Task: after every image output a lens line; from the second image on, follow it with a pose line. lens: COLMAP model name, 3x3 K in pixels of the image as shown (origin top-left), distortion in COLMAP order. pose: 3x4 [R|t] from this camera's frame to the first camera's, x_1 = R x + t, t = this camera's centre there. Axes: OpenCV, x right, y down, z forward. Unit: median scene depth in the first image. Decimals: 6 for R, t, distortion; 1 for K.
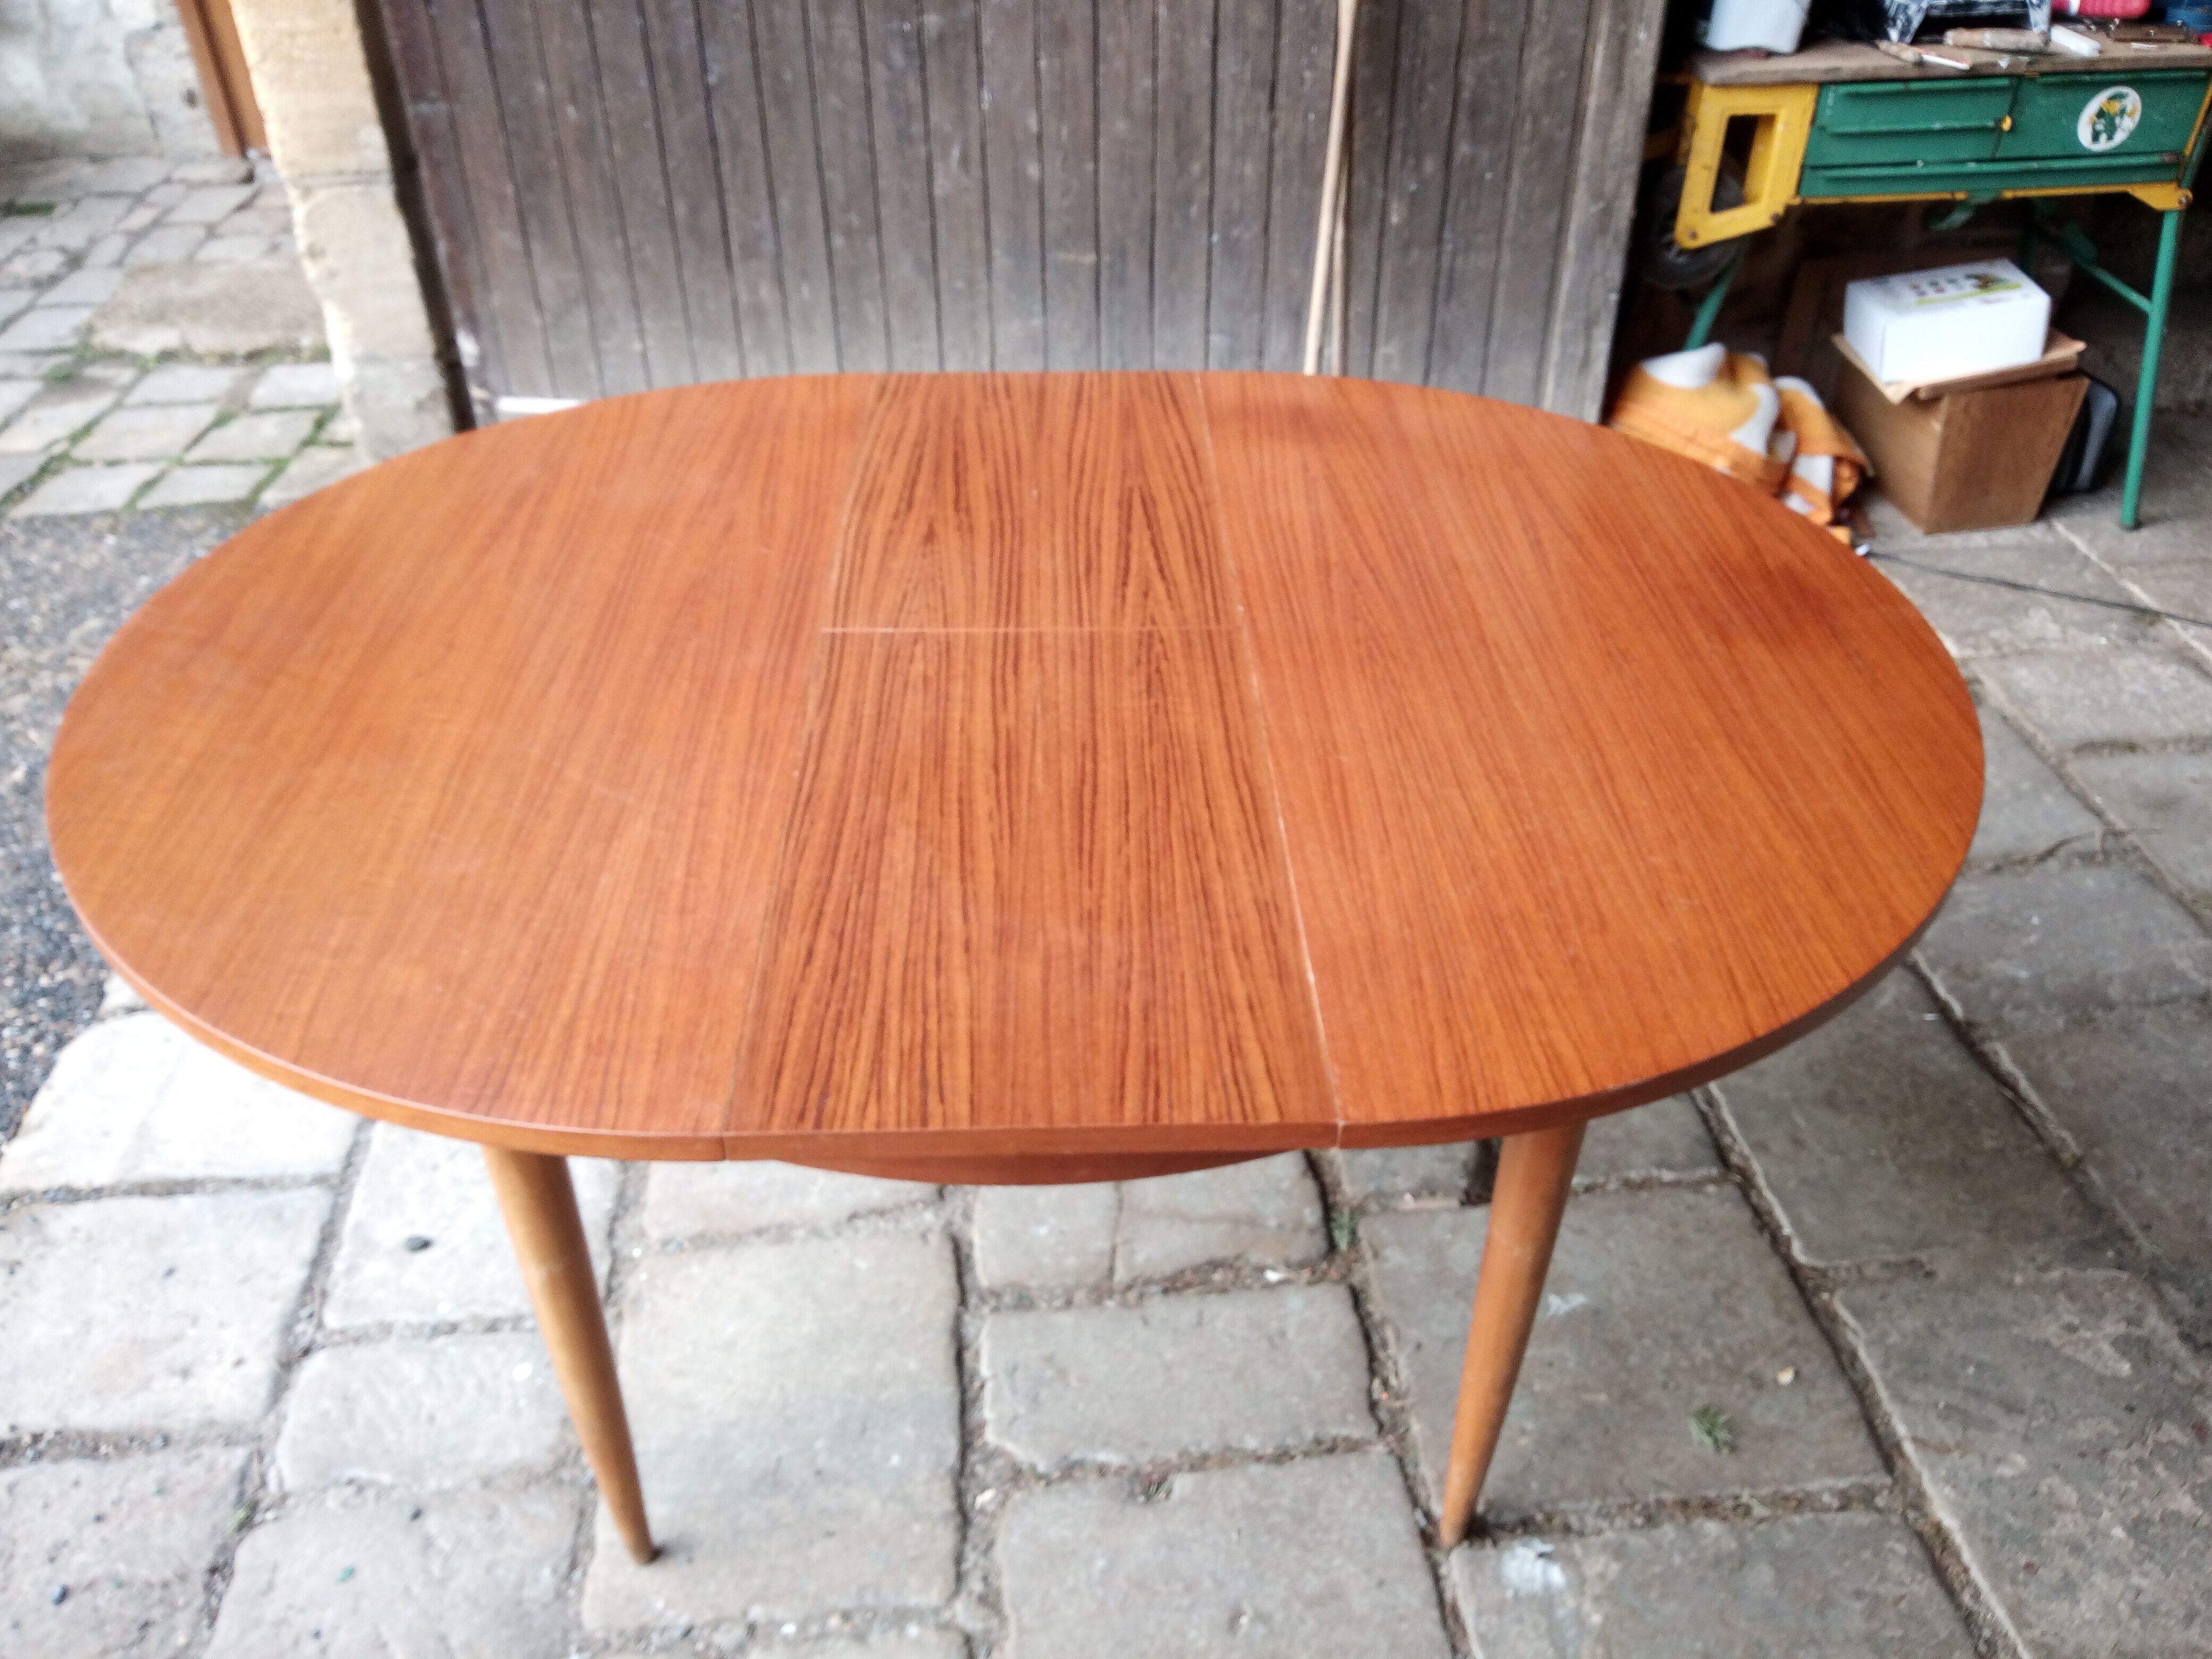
lens RADIAL K [[1771.9, 0, 1106.0], [0, 1771.9, 829.5], [0, 0, 1]] dist [-0.003897, -0.003332]
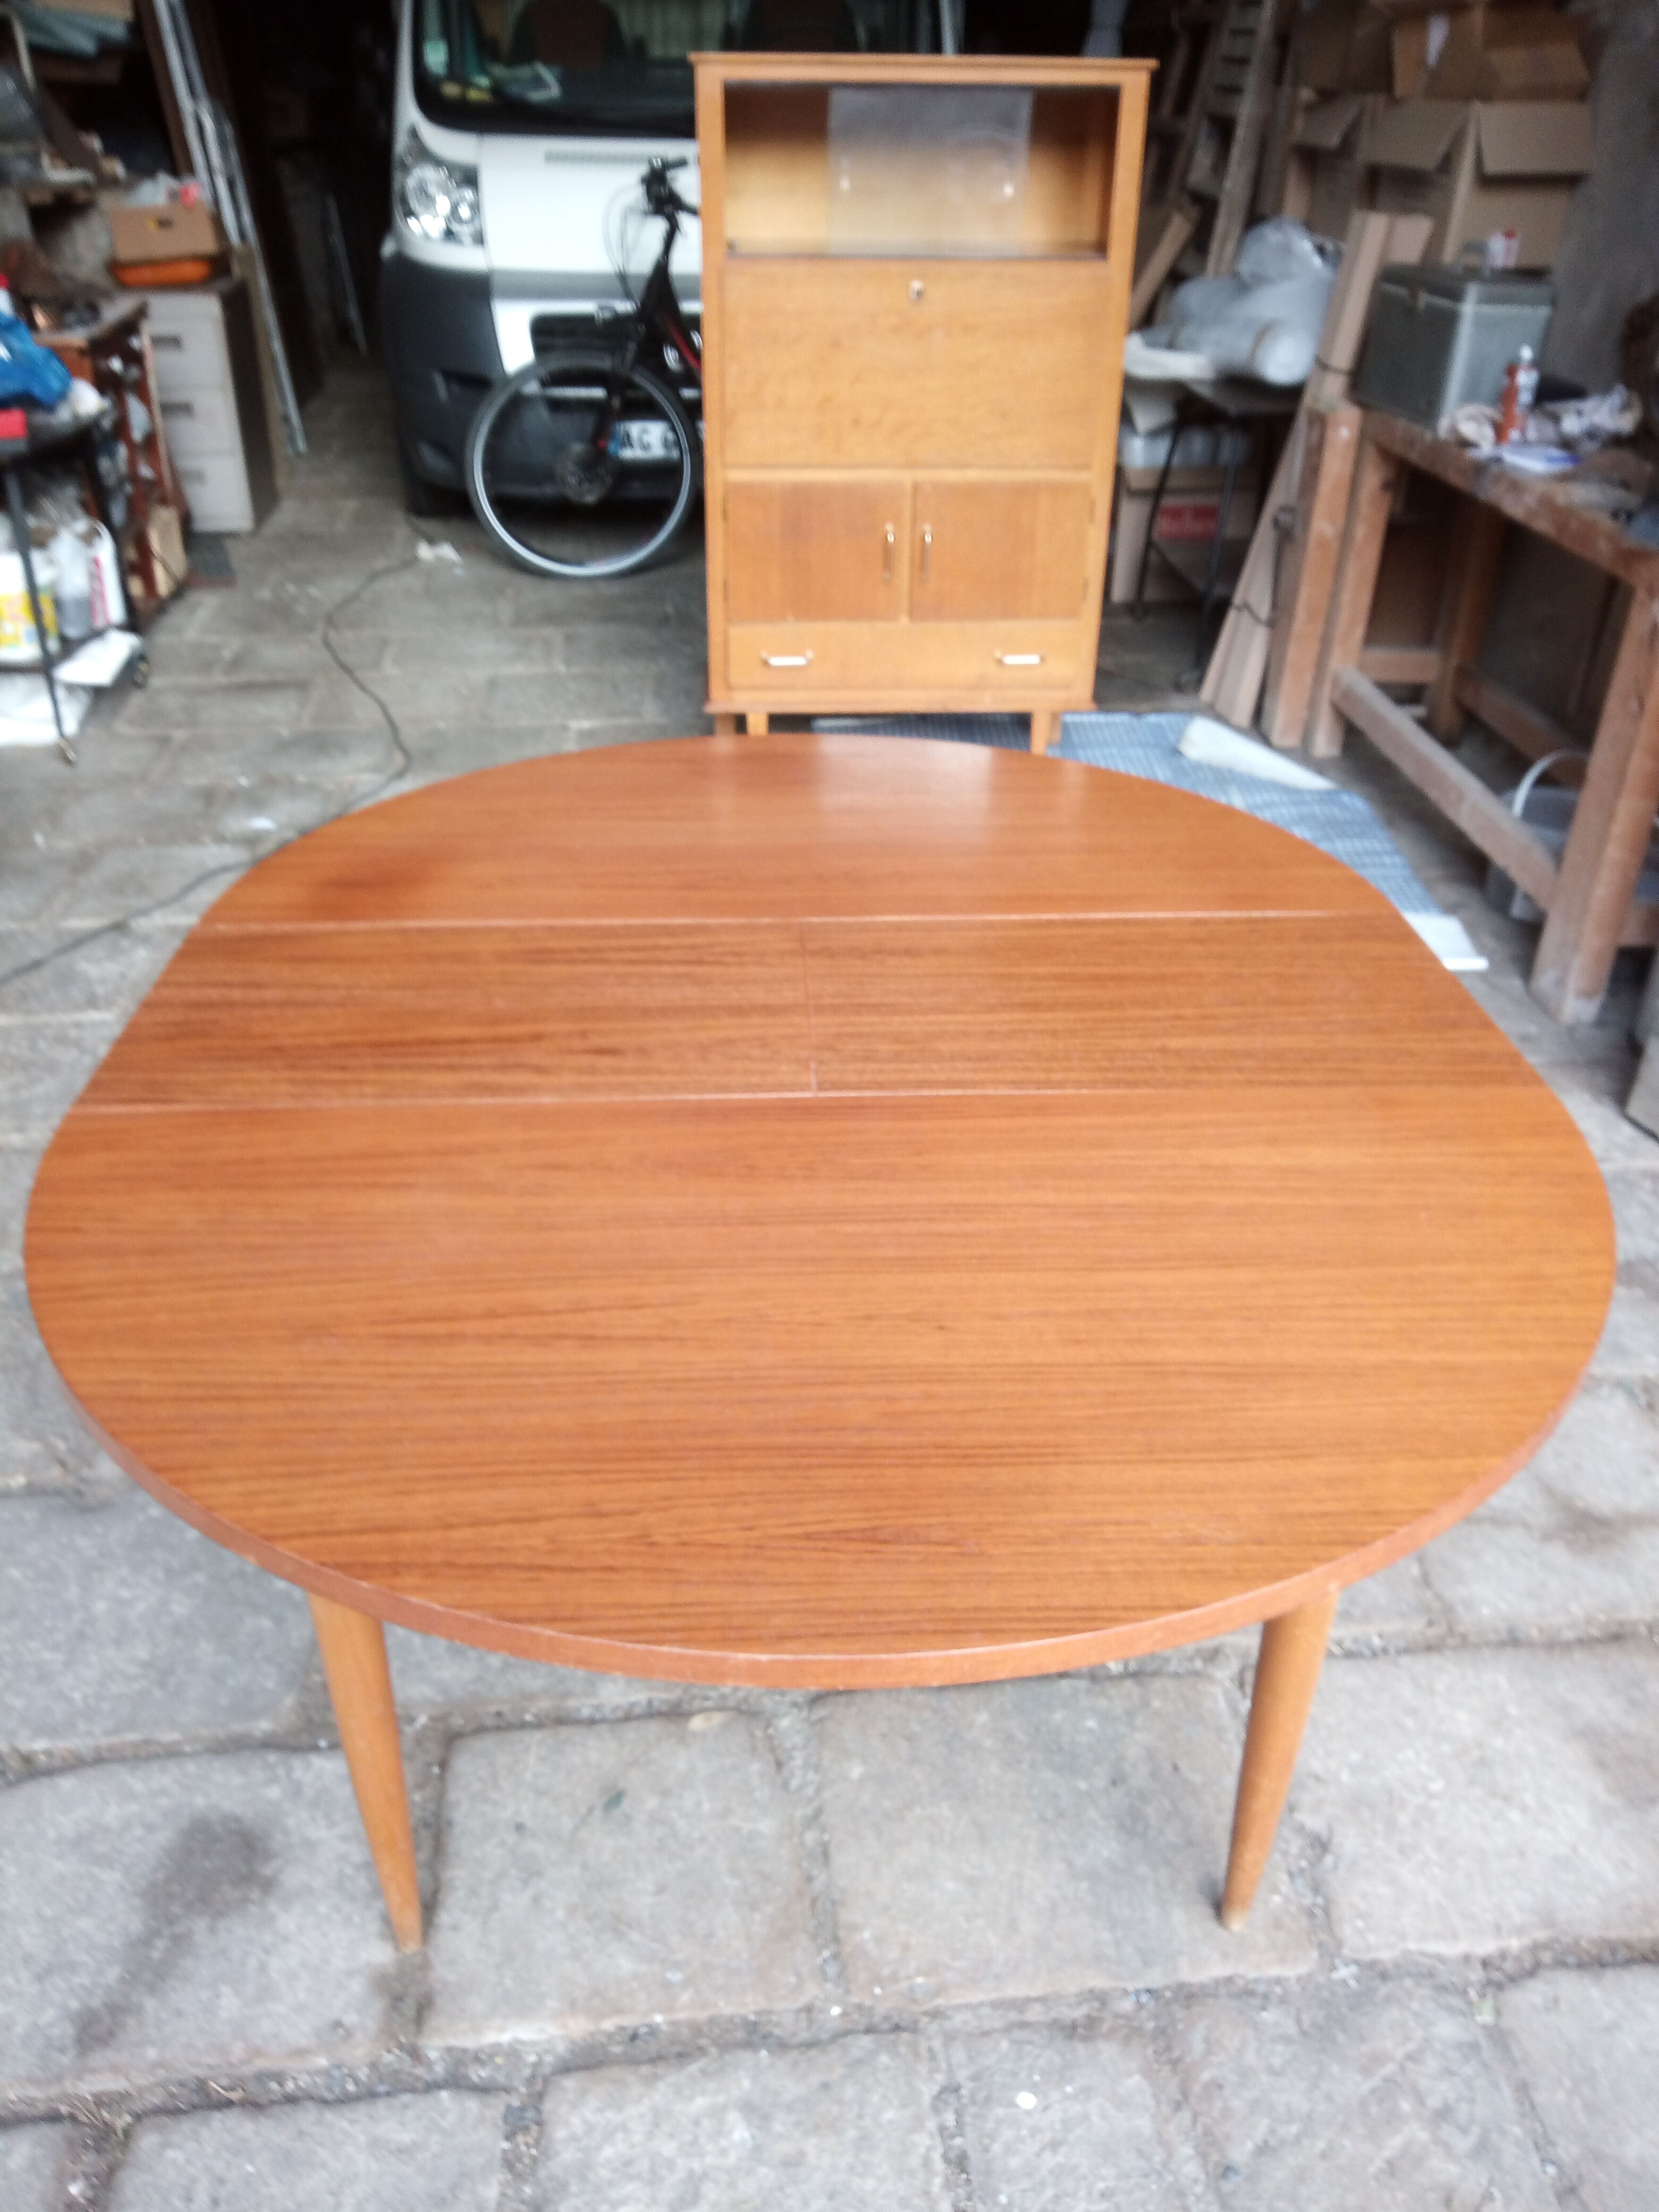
lens RADIAL K [[1771.9, 0, 829.5], [0, 1771.9, 1106.0], [0, 0, 1]] dist [-0.003897, -0.003332]
pose [[-0.028103, -0.480078, 0.876775, -0.898333], [0.571366, 0.711997, 0.408168, -0.444547], [-0.820214, 0.512430, 0.254291, 0.693828]]
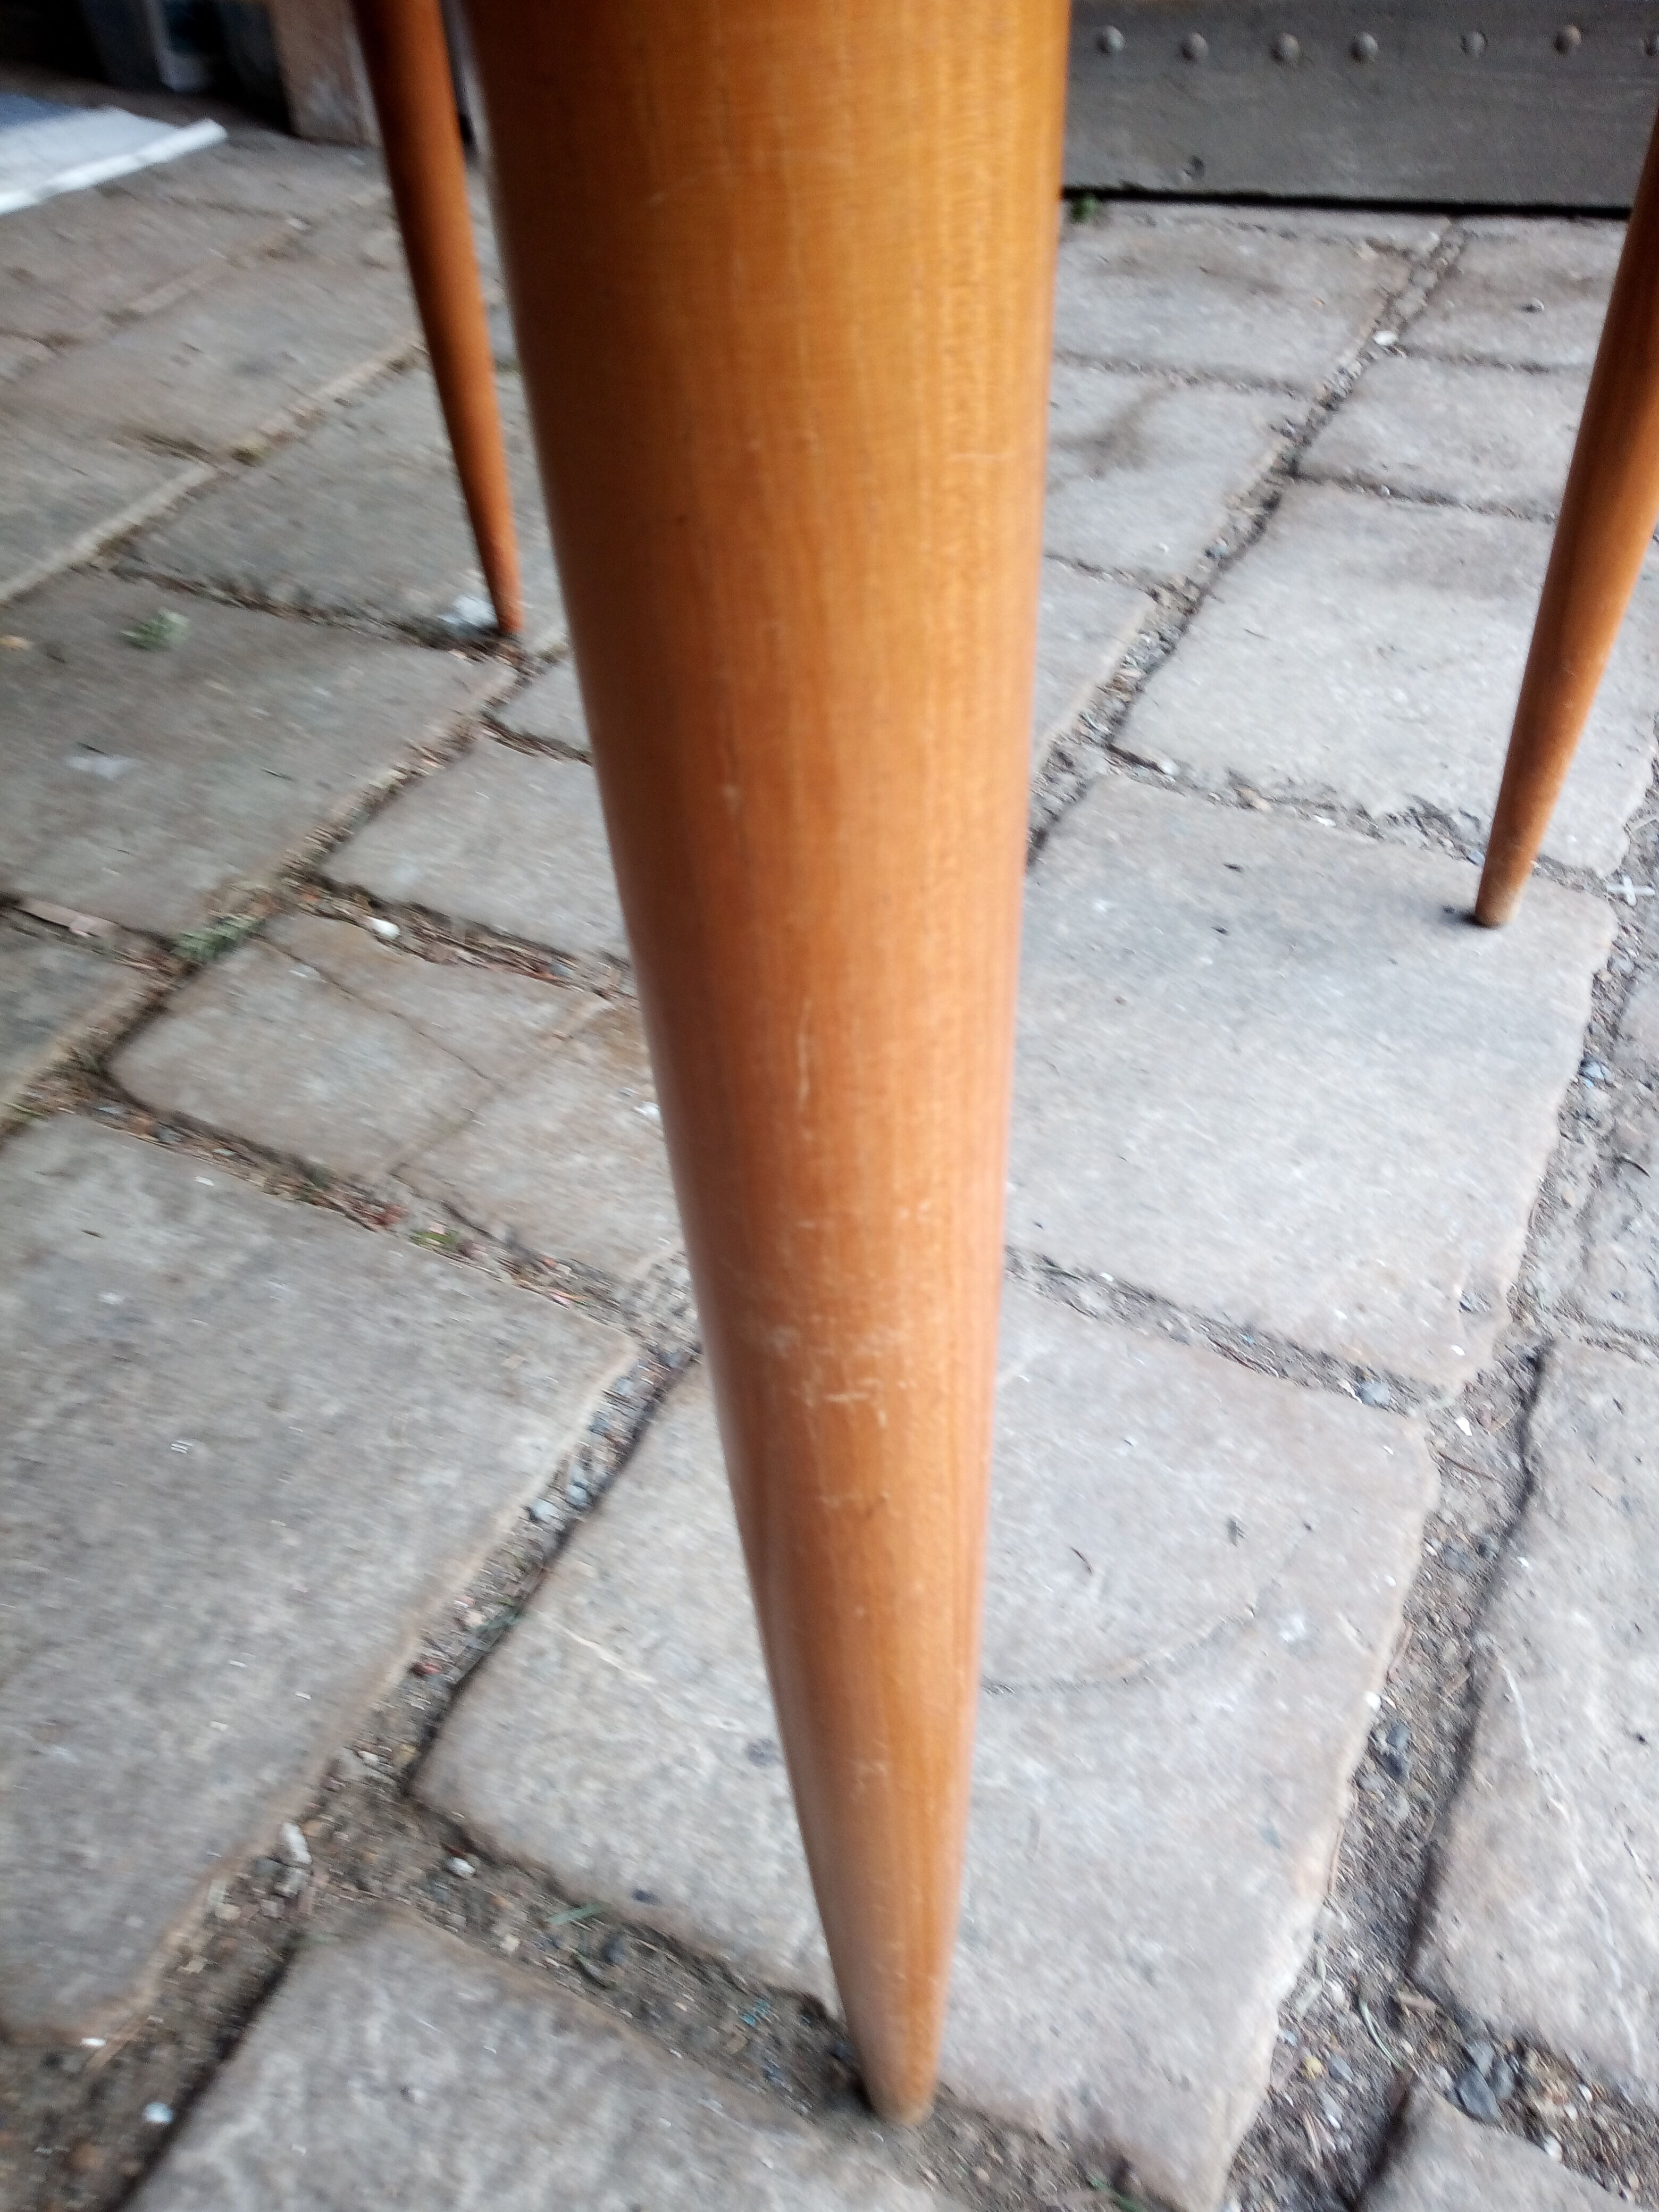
lens RADIAL K [[1790.9, 0, 829.5], [0, 1790.9, 1106.0], [0, 0, 1]] dist [0.007754, 0.007127]
pose [[-0.846393, -0.323021, 0.423411, -0.342633], [0.358074, 0.243337, 0.901427, -0.244416], [-0.394211, 0.914574, -0.090293, 1.204420]]
